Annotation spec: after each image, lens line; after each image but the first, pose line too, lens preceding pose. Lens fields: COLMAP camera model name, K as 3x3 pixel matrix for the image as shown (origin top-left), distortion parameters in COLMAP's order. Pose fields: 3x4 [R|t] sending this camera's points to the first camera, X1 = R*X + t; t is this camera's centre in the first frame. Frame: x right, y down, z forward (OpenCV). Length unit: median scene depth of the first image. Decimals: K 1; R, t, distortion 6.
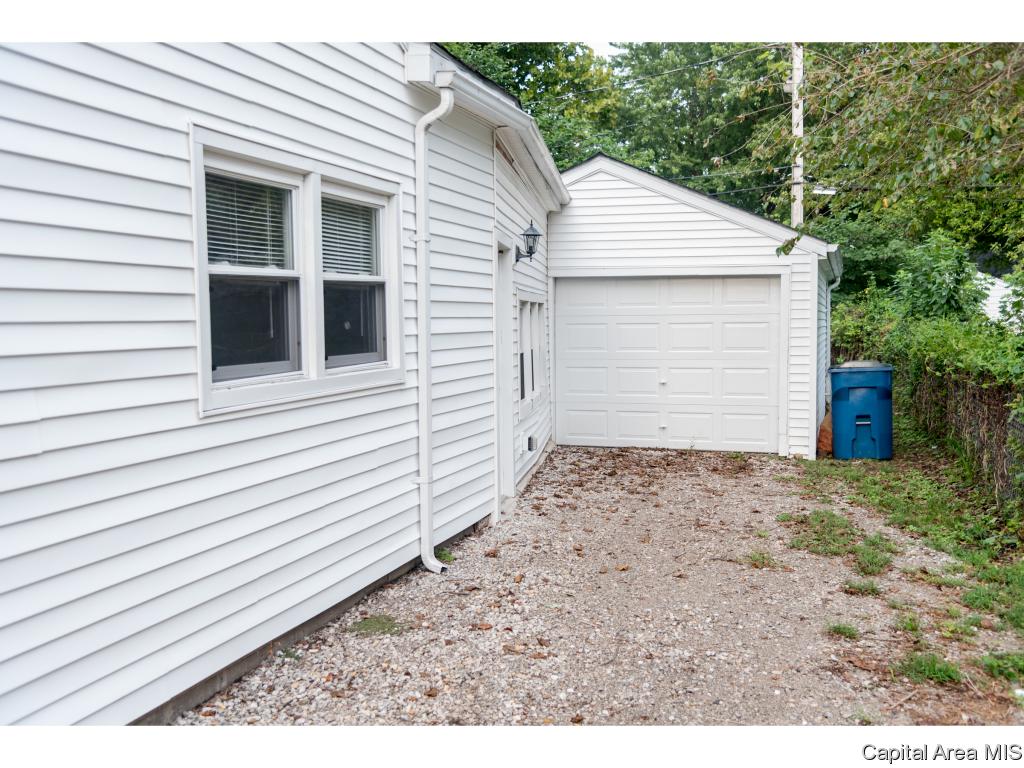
lens RADIAL K [[1052.9, 0, 512.0], [0, 1052.9, 384.0], [0, 0, 1]] dist [0.013339, 0.007482]
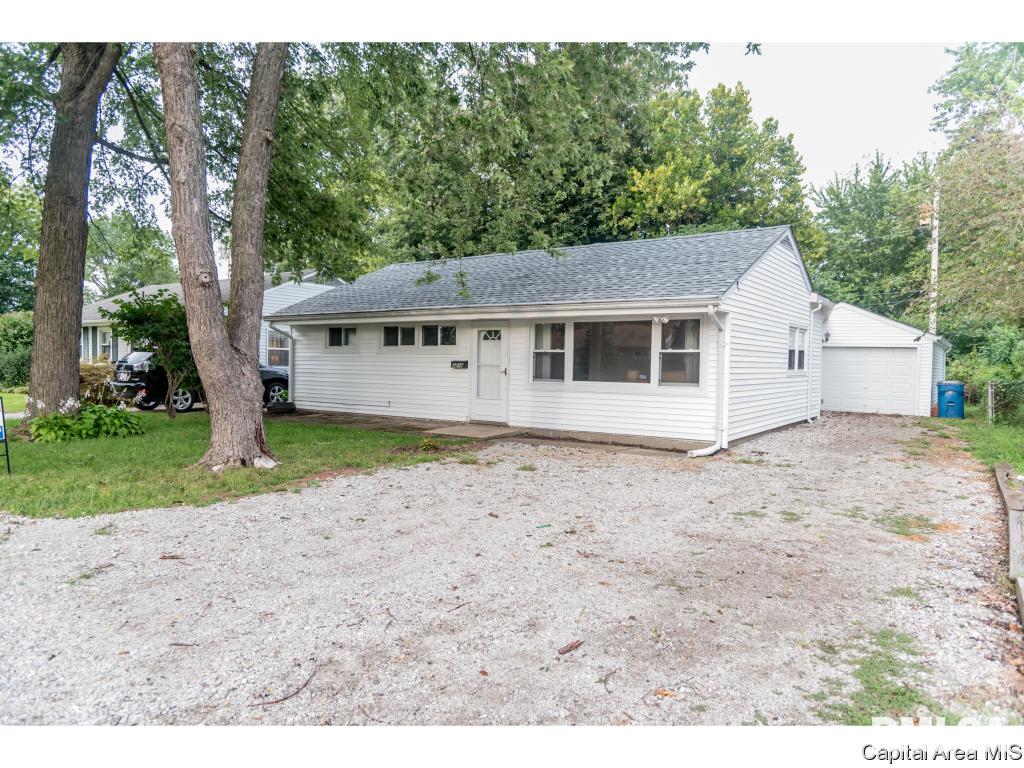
lens RADIAL K [[676.6, 0, 510.9], [0, 676.6, 388.1], [0, 0, 1]] dist [0.010626, -0.017470]
pose [[0.953341, 0.031538, -0.300245, -0.197643], [-0.040045, 0.998951, -0.022219, 0.074778], [0.299229, 0.033206, 0.953603, -0.899829]]
